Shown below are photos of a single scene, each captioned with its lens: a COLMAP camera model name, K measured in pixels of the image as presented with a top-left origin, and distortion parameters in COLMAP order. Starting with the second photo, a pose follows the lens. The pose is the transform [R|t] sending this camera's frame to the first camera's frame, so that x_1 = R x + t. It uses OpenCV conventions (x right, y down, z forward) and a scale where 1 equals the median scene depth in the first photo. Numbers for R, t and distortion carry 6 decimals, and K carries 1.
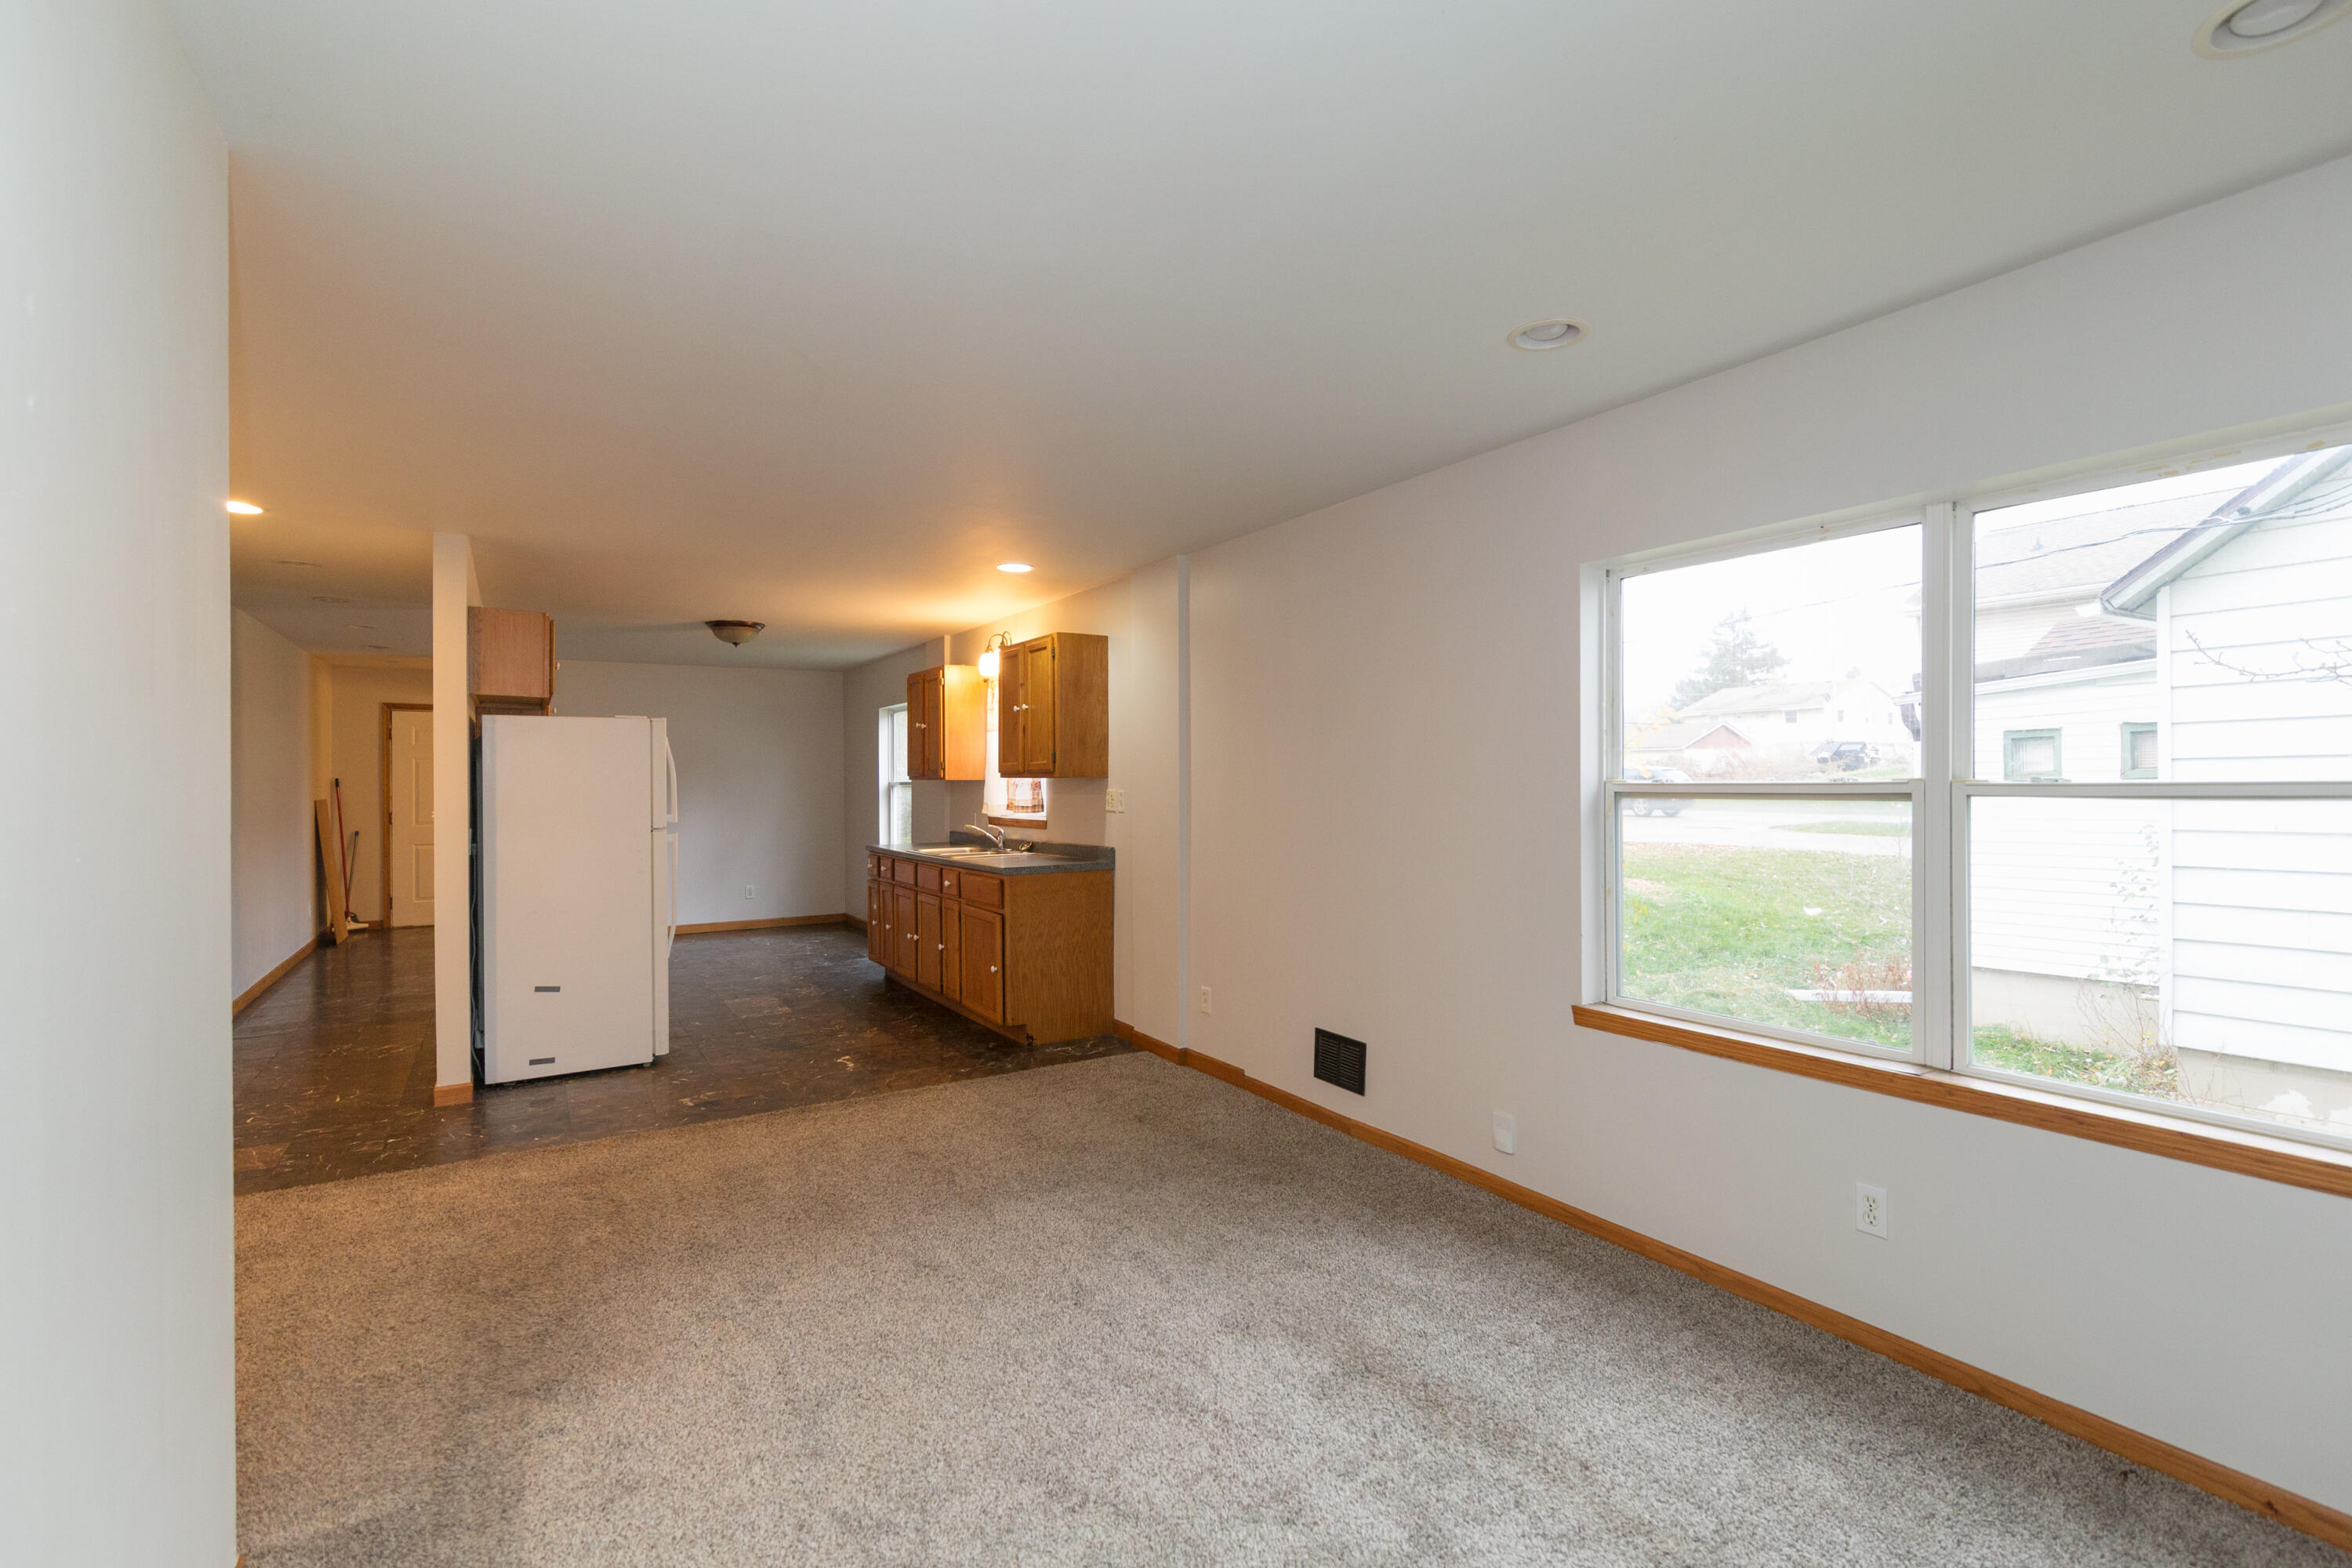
lens RADIAL K [[1060.8, 0, 1176.0], [0, 1060.8, 784.0], [0, 0, 1]] dist [0.002446, -0.000051]
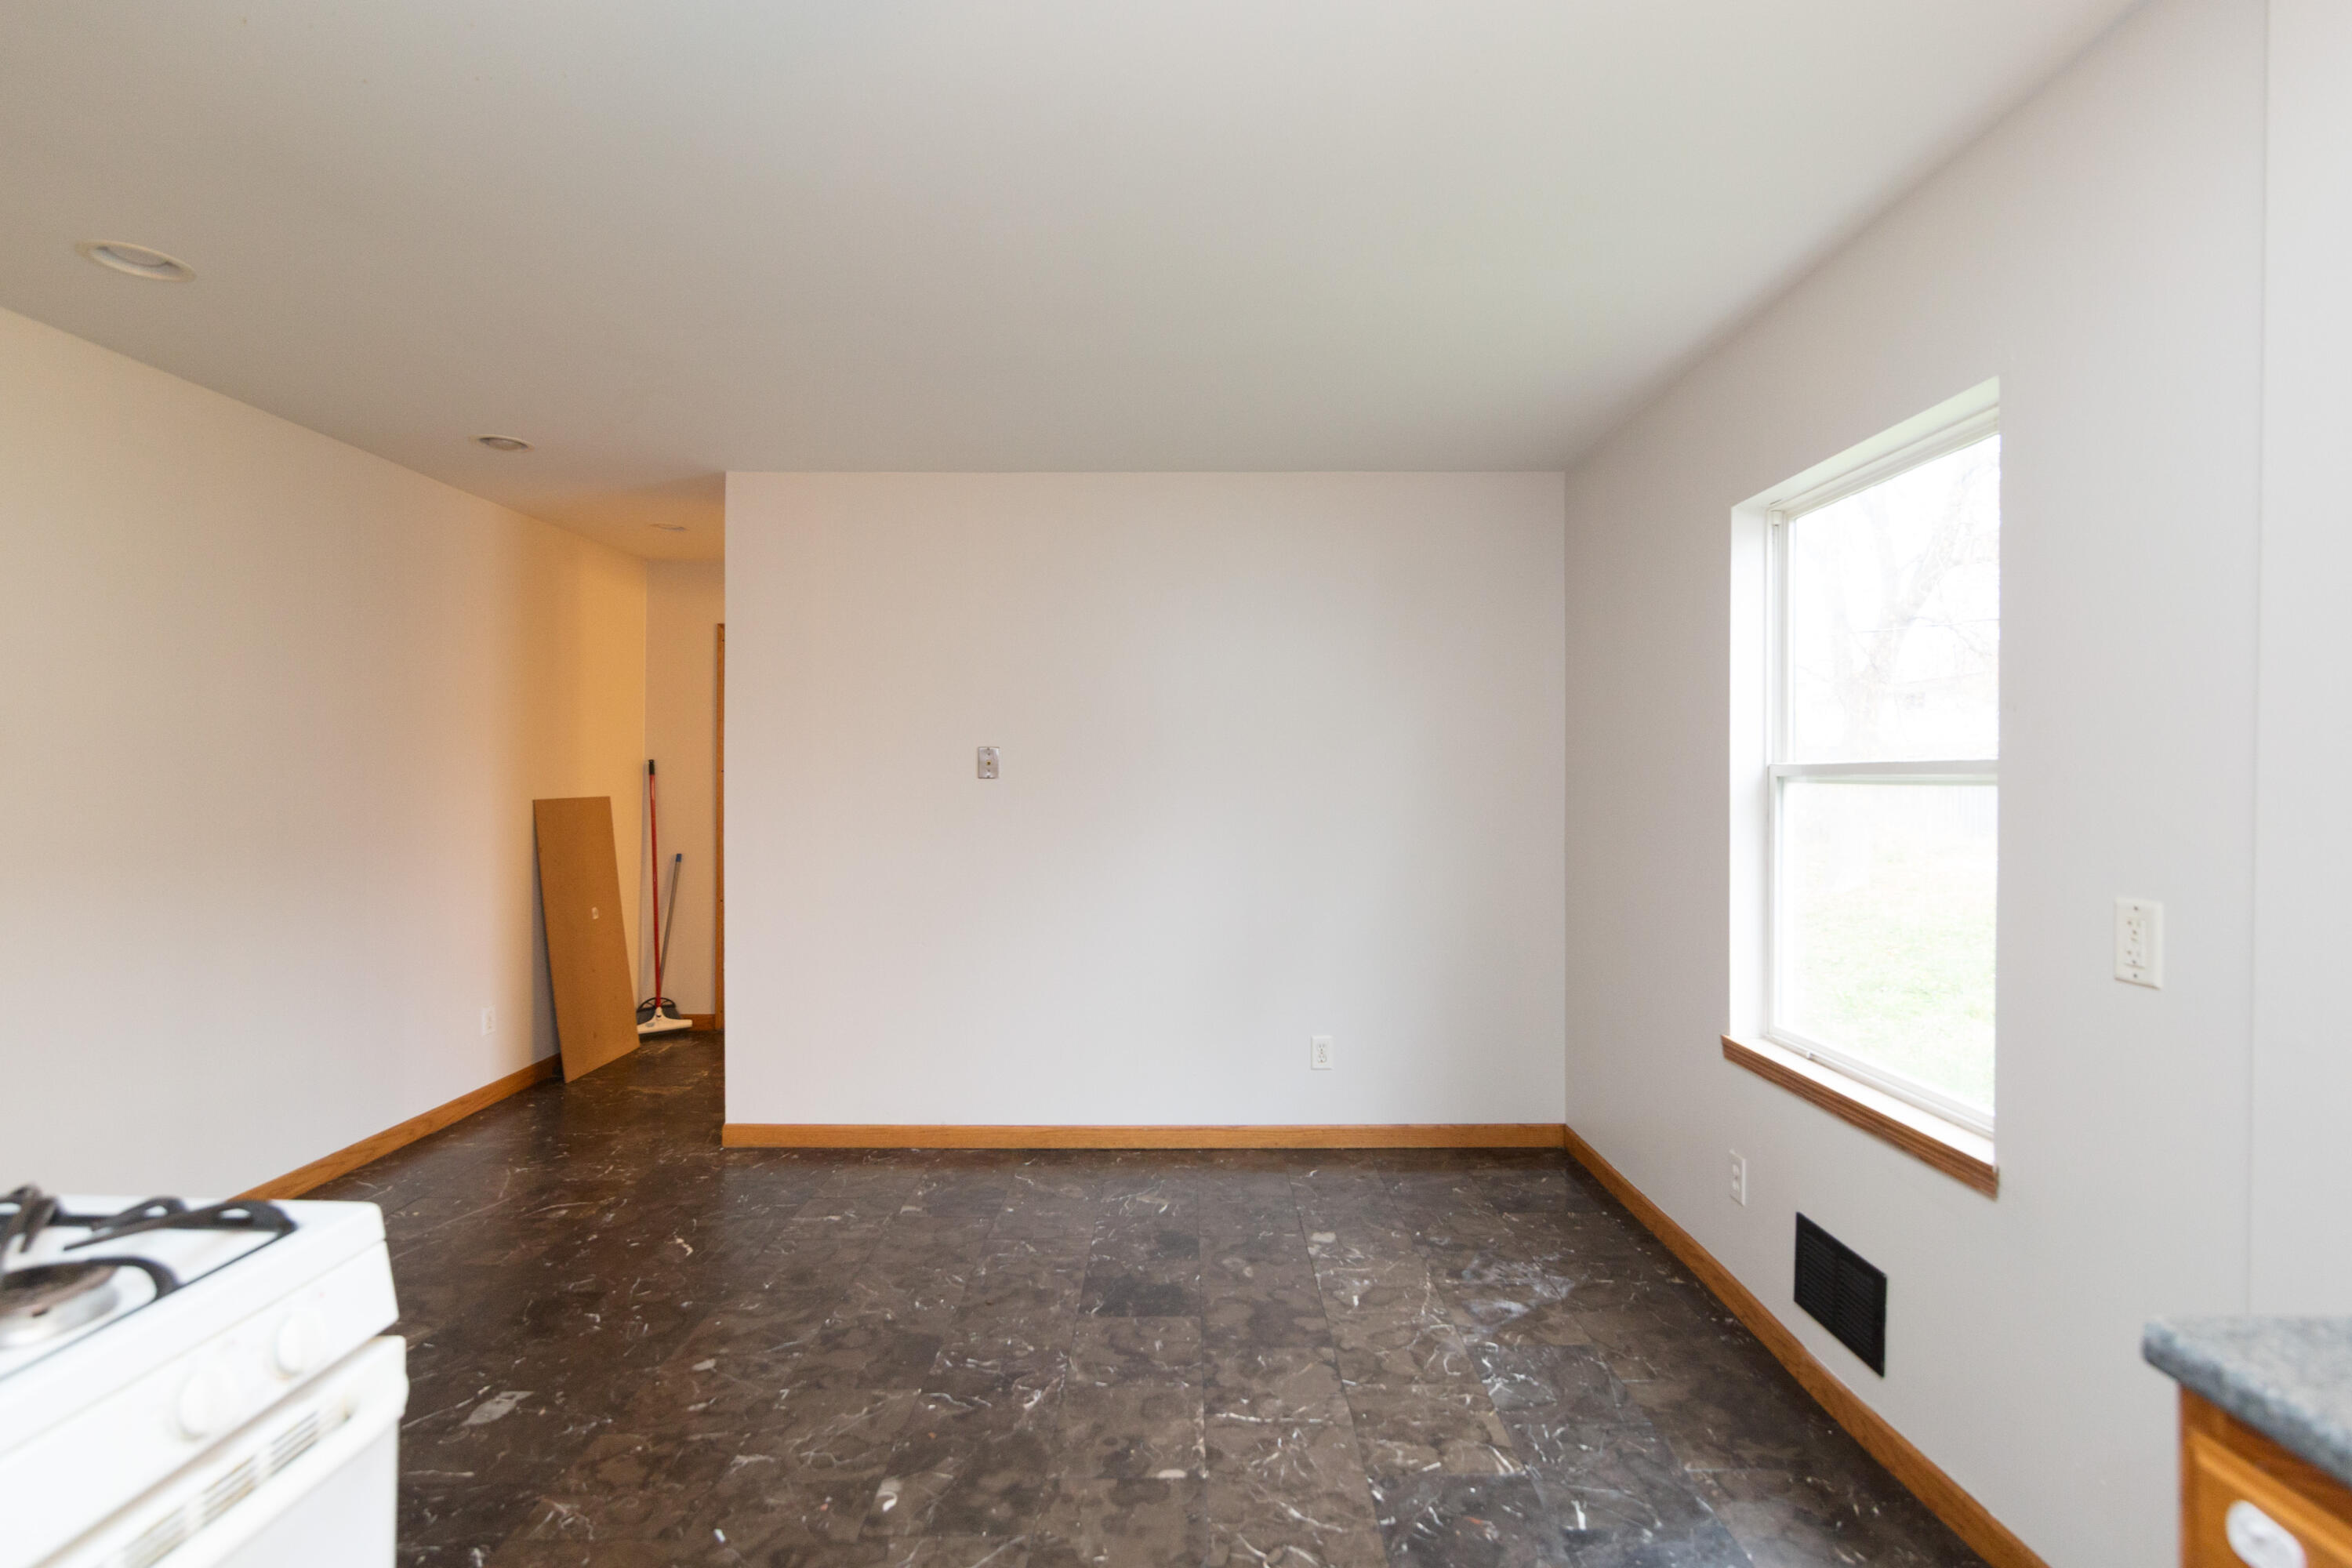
lens RADIAL K [[1097.0, 0, 1183.1], [0, 1097.0, 765.8], [0, 0, 1]] dist [-0.001382, -0.000170]
pose [[0.851406, 0.001775, -0.524505, -0.435547], [-0.008362, 0.999913, -0.010190, 0.004446], [0.524441, 0.013062, 0.851346, 1.171677]]
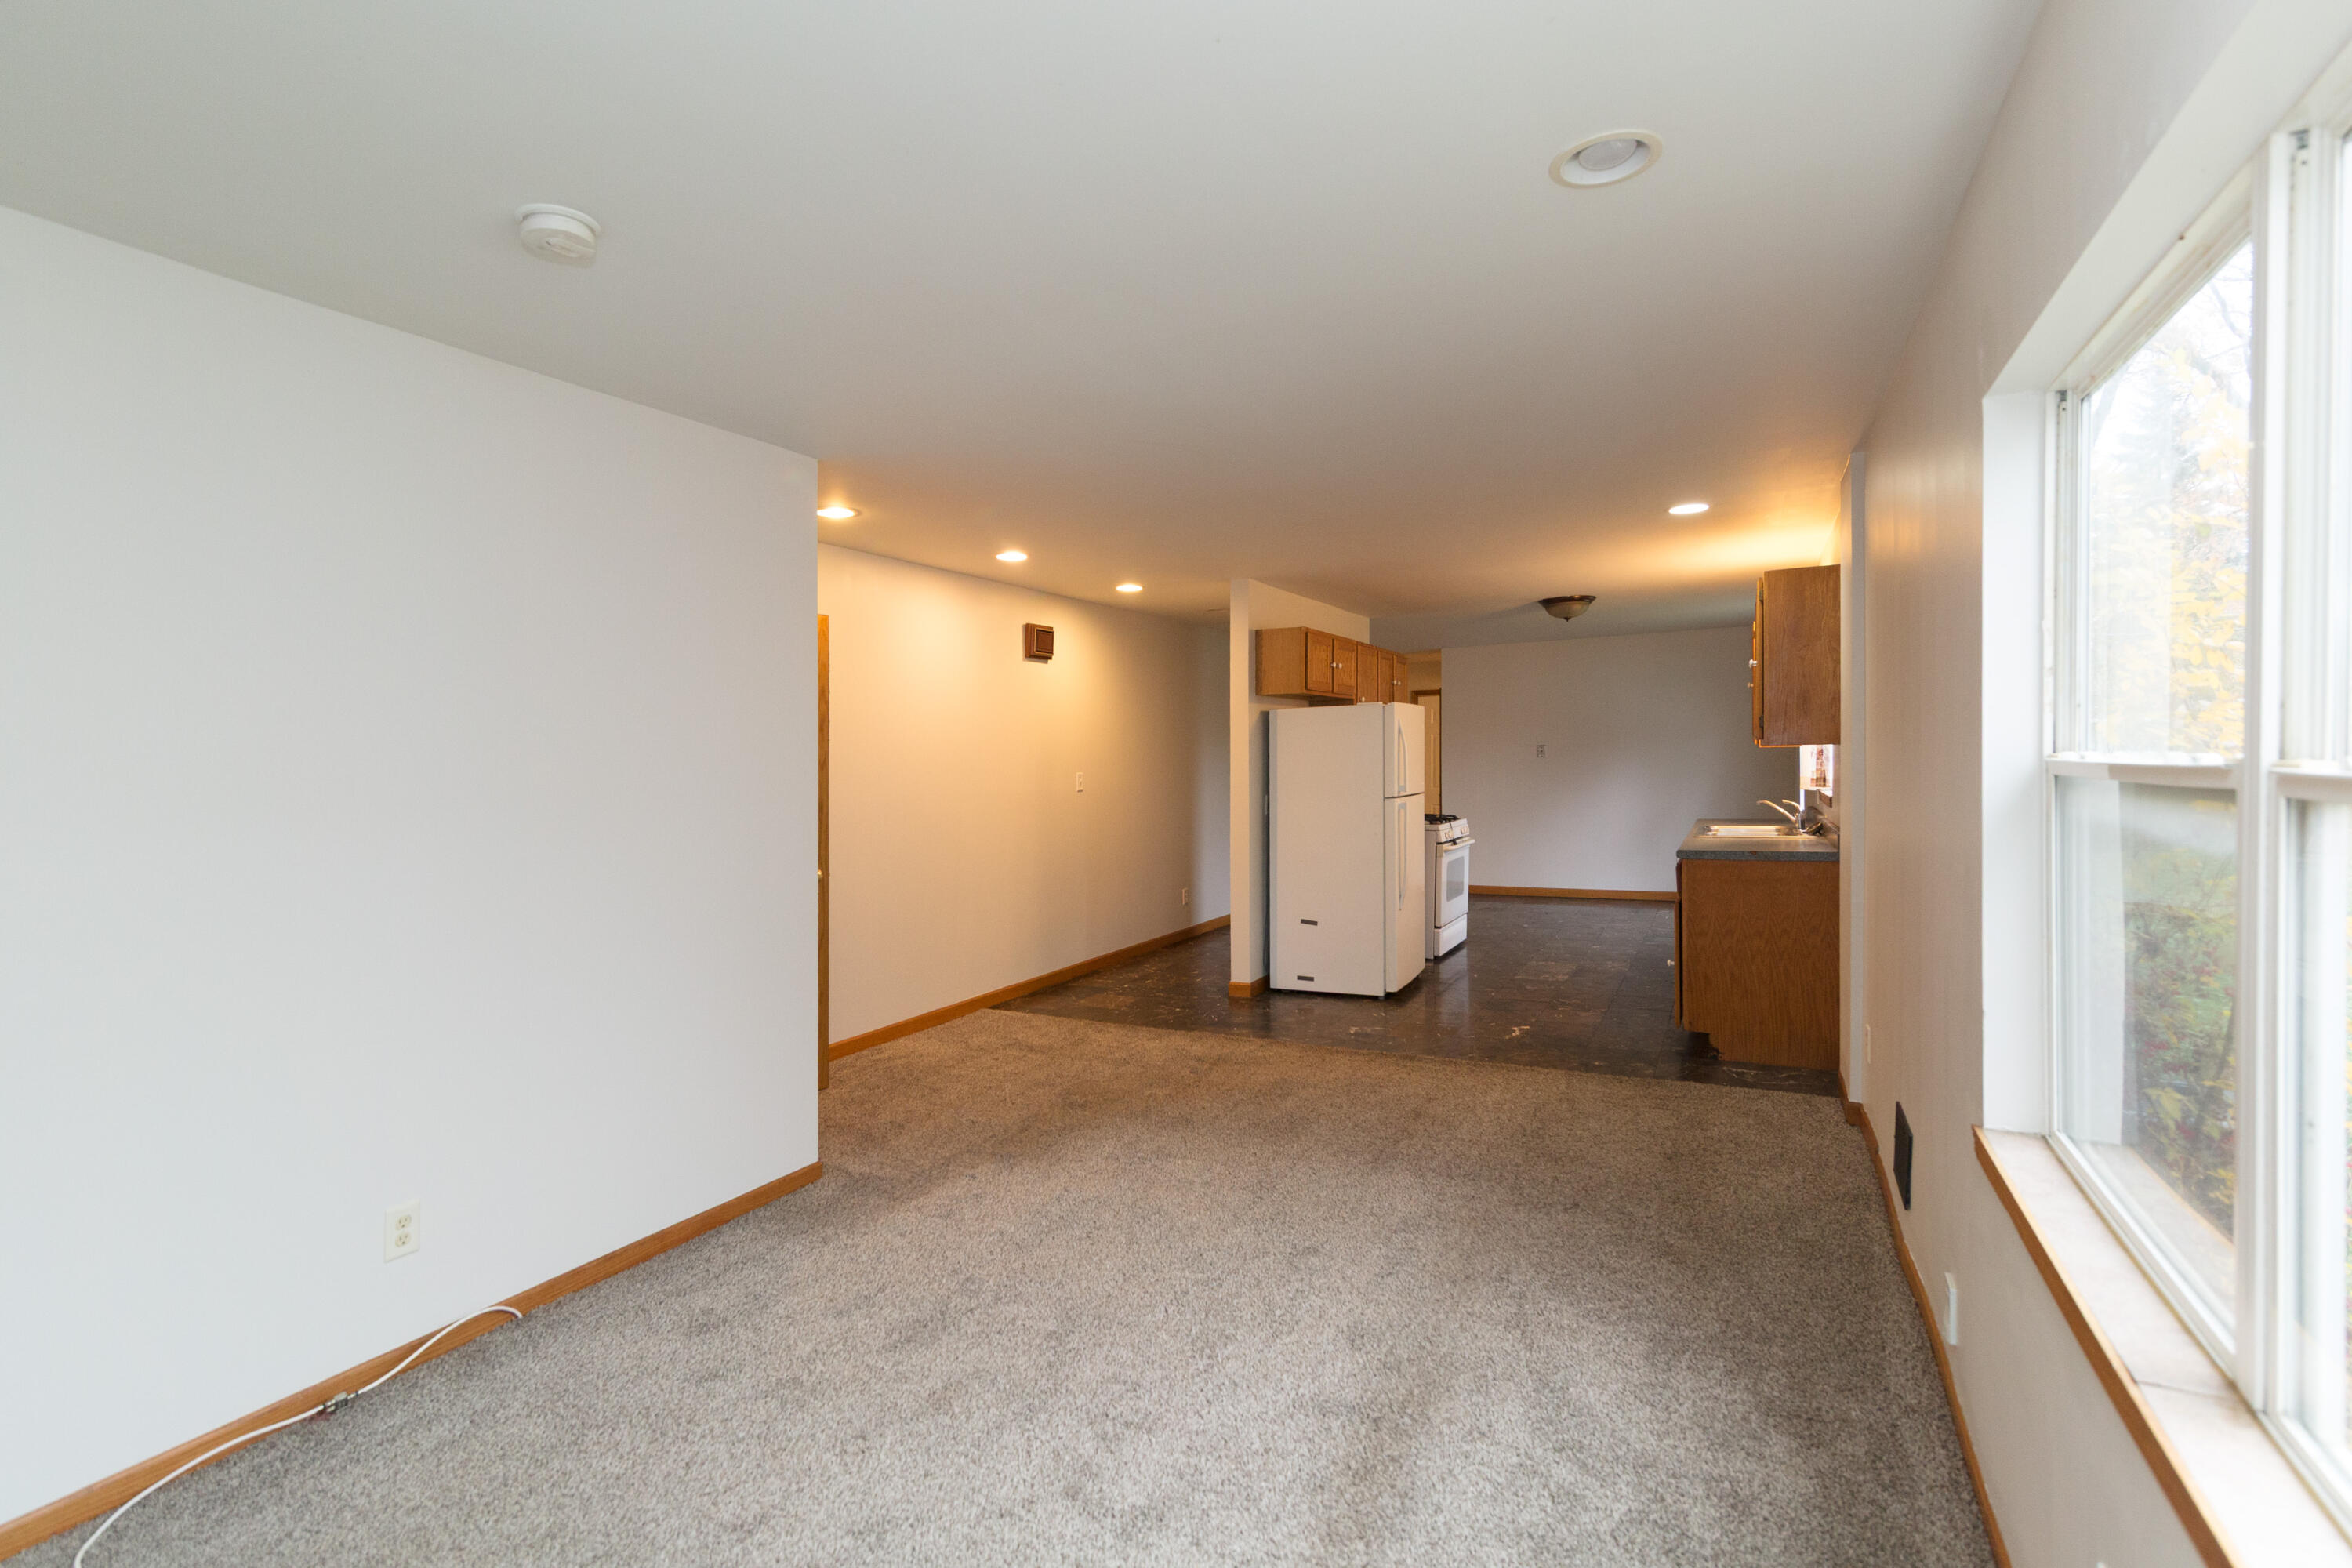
lens RADIAL K [[1097.0, 0, 1183.1], [0, 1097.0, 765.8], [0, 0, 1]] dist [-0.001382, -0.000170]
pose [[0.514178, -0.003898, -0.857674, 0.398465], [0.020081, 0.999770, 0.007495, -0.006825], [0.857448, -0.021077, 0.514138, 0.172526]]
